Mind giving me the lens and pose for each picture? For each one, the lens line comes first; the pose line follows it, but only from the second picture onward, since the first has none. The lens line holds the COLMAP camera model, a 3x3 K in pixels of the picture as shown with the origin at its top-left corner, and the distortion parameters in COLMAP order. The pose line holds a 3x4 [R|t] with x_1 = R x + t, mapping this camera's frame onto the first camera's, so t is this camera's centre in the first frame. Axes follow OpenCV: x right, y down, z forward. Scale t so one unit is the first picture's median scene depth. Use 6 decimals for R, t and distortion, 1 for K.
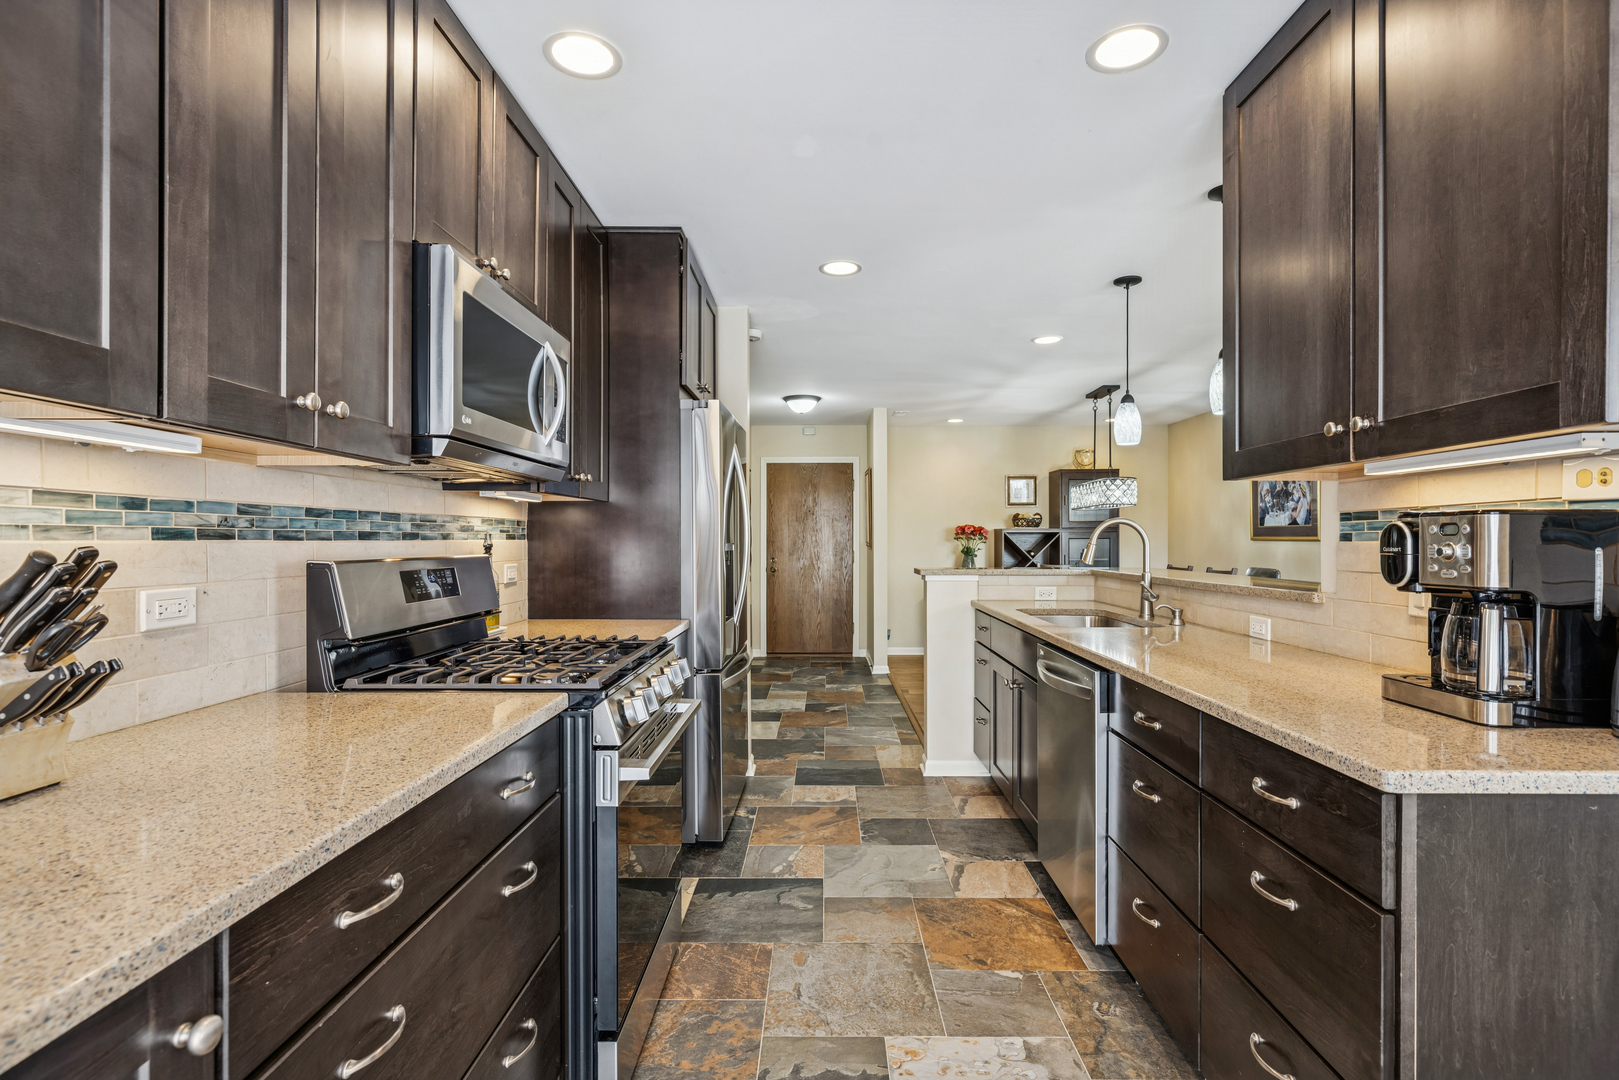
lens RADIAL K [[784.6, 0, 813.9], [0, 784.6, 538.7], [0, 0, 1]] dist [-0.000860, -0.000020]
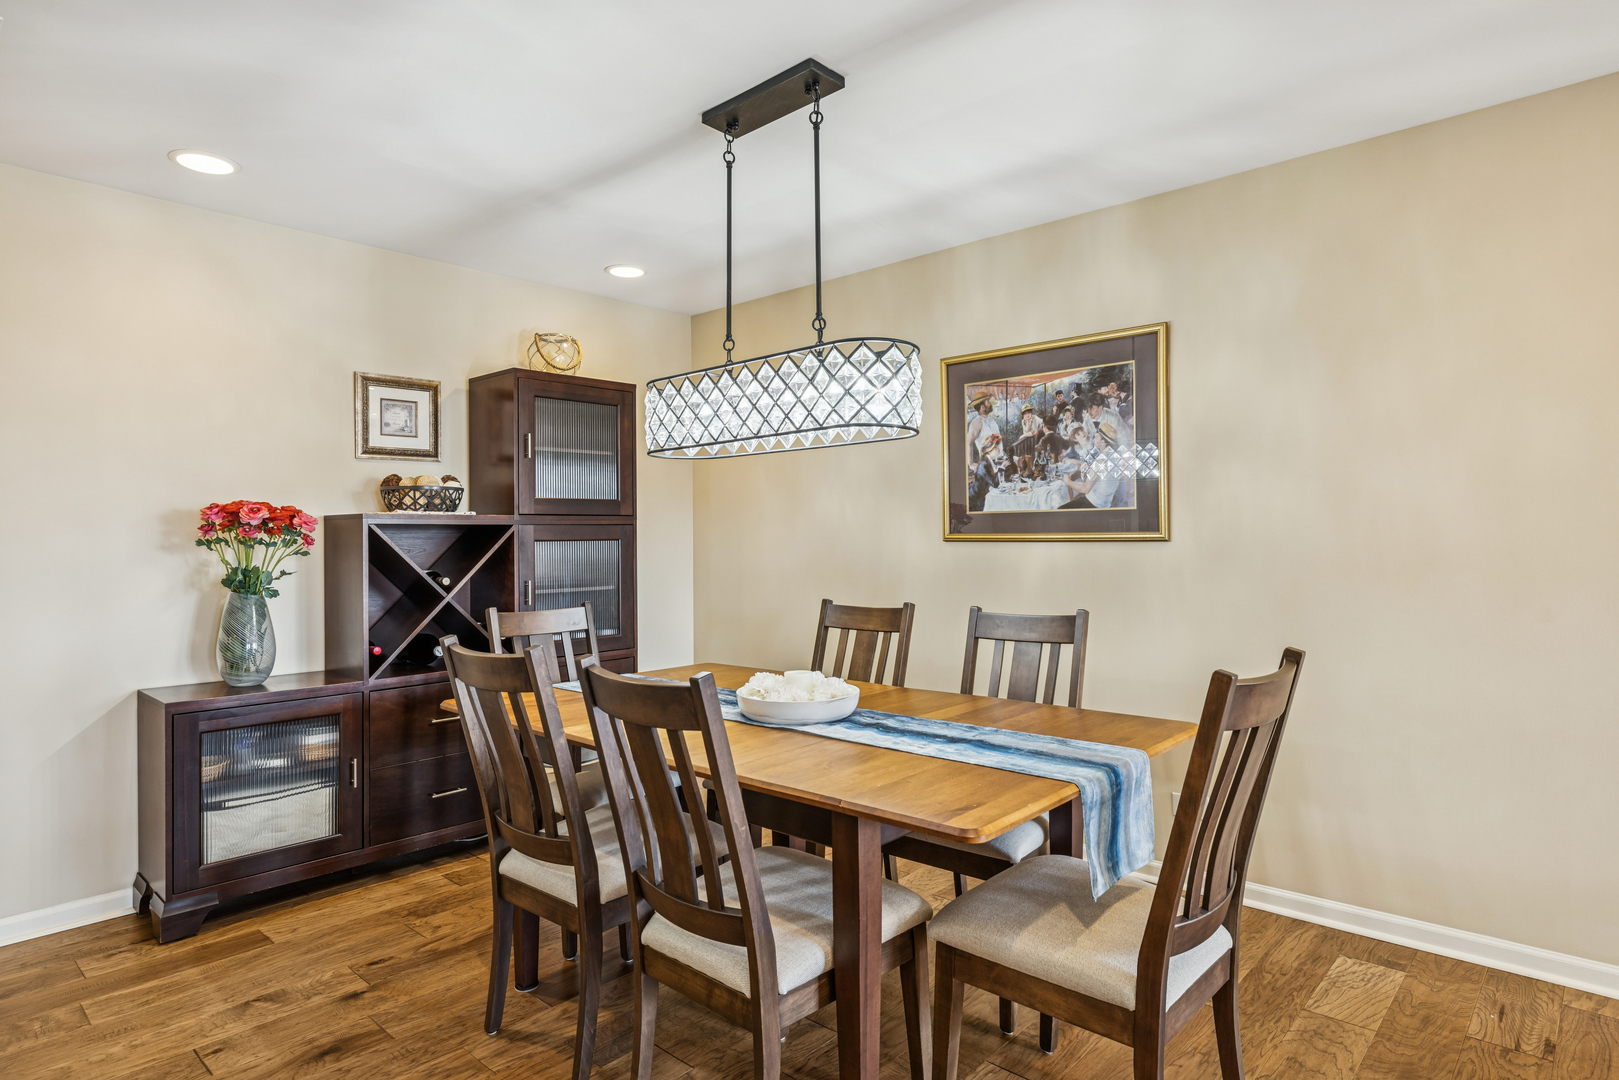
lens RADIAL K [[902.3, 0, 817.7], [0, 902.3, 534.9], [0, 0, 1]] dist [0.003731, 0.000281]
pose [[0.668461, -0.004304, 0.743735, 0.090356], [0.006261, 0.999980, 0.000160, -0.002365], [-0.743721, 0.004549, 0.668475, 0.699682]]
